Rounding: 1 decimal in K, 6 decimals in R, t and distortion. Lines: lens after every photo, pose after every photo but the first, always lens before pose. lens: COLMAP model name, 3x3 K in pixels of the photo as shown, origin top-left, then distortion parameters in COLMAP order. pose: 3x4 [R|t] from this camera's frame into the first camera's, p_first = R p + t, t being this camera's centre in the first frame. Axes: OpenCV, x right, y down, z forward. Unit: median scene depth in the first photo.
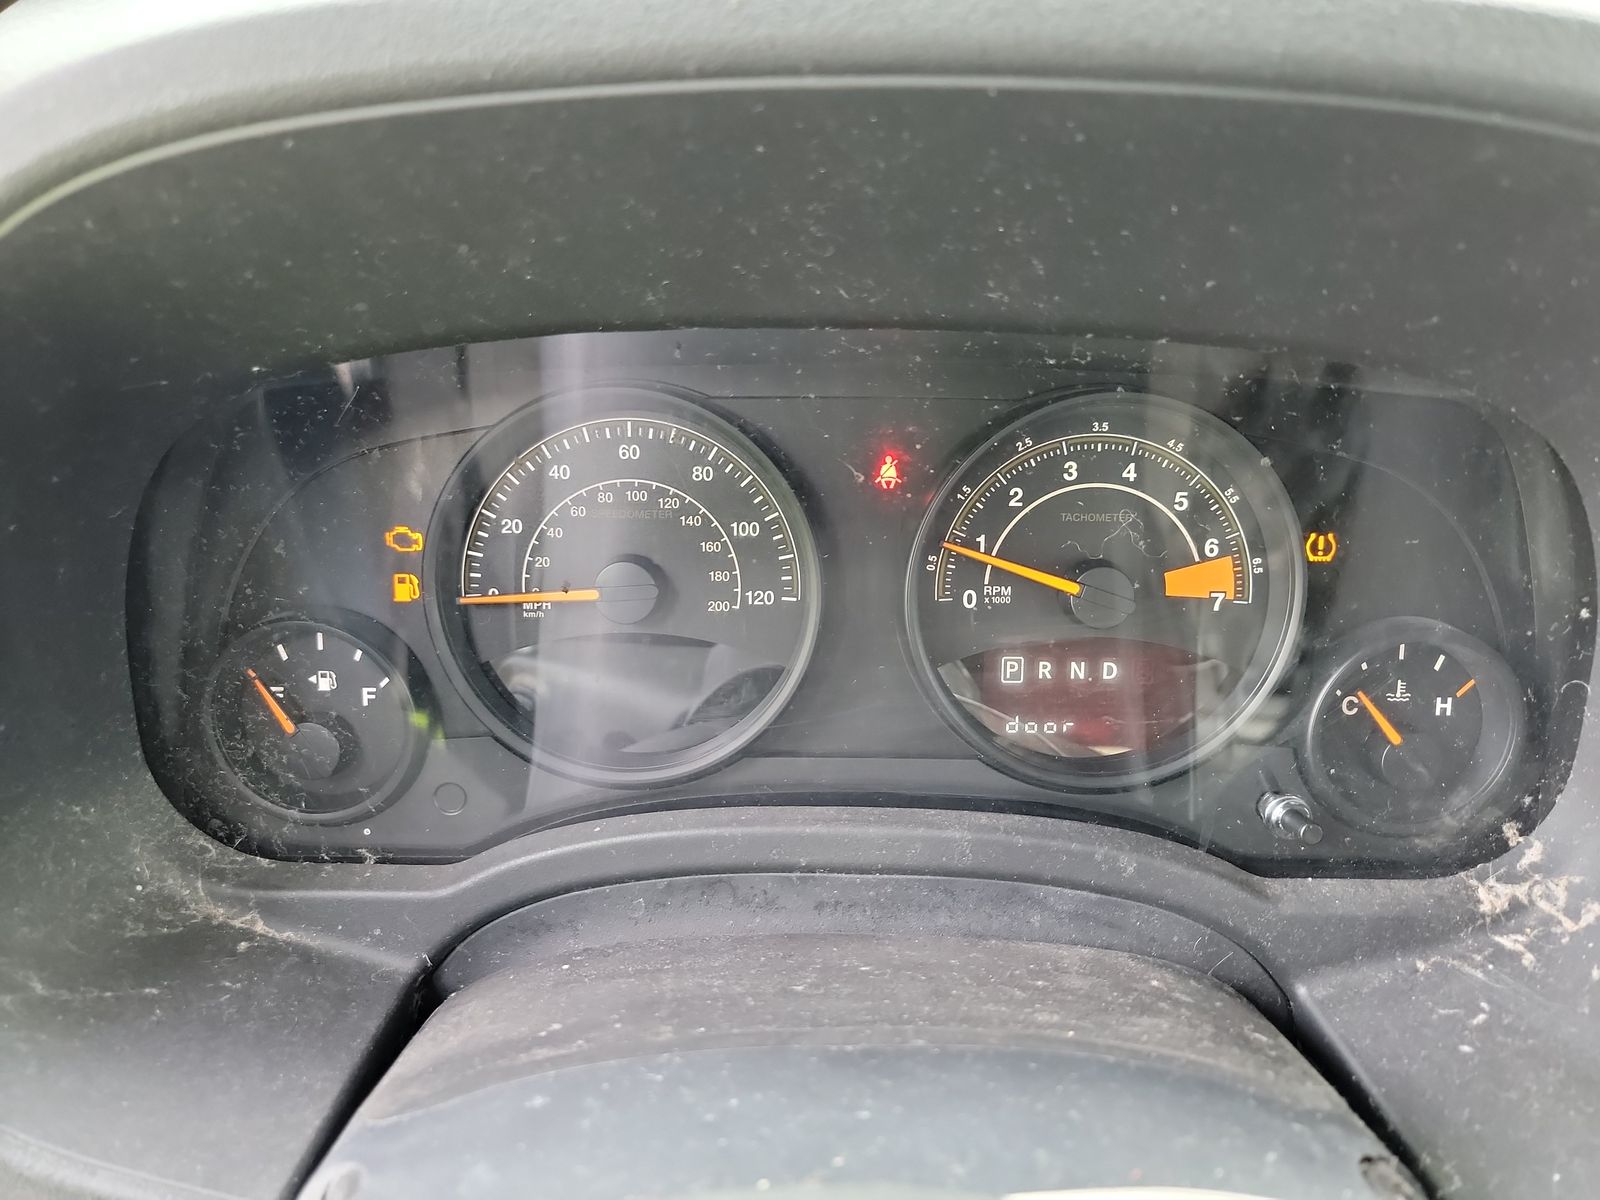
lens RADIAL K [[1112.5, 0, 810.7], [0, 1112.5, 602.9], [0, 0, 1]] dist [0.044430, -0.001838]
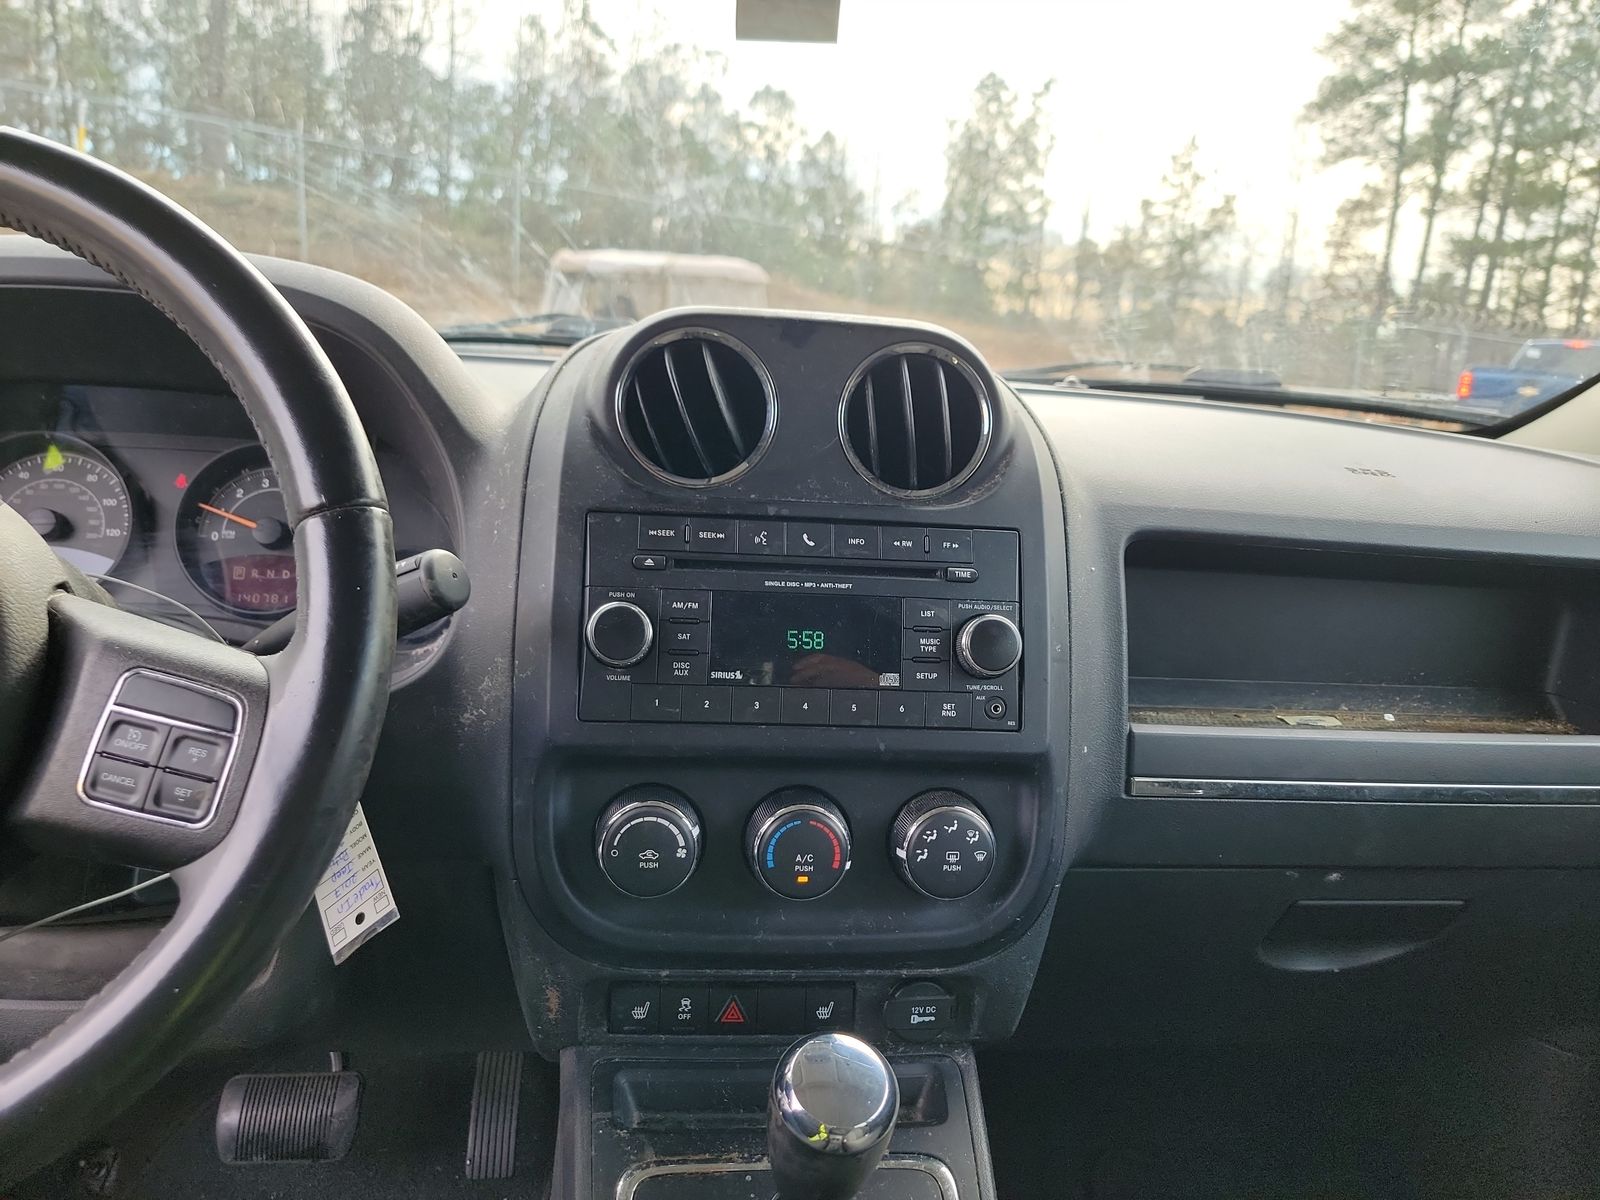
lens RADIAL K [[1112.5, 0, 796.0], [0, 1112.5, 602.2], [0, 0, 1]] dist [0.044430, -0.001838]
pose [[0.995578, 0.015367, 0.092668, 1.114173], [0.017892, 0.937443, -0.347679, 0.943072], [-0.092214, 0.347799, 0.933023, -1.189135]]
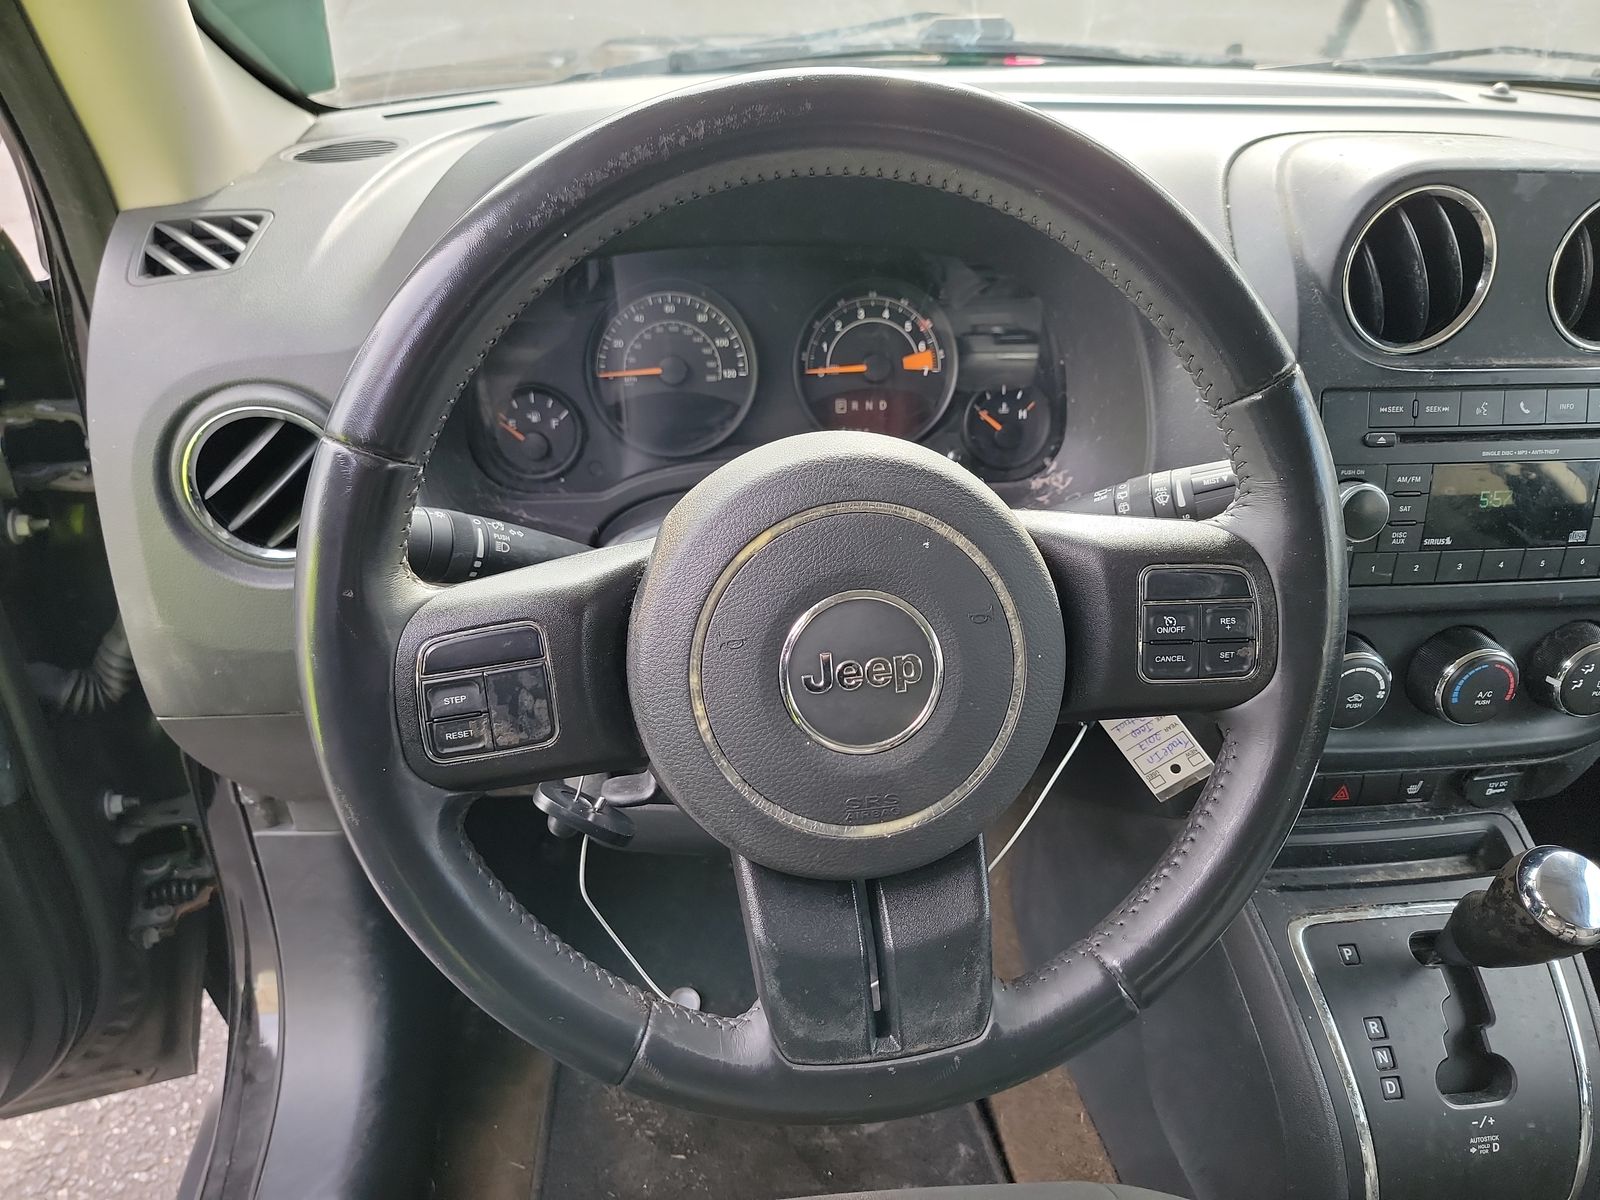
lens RADIAL K [[1112.5, 0, 796.6], [0, 1112.5, 588.9], [0, 0, 1]] dist [0.044430, -0.001838]
pose [[0.990692, -0.050839, 0.126272, -0.220970], [0.050443, 0.998707, 0.006335, 0.429973], [-0.126431, 0.000094, 0.991975, -1.278842]]
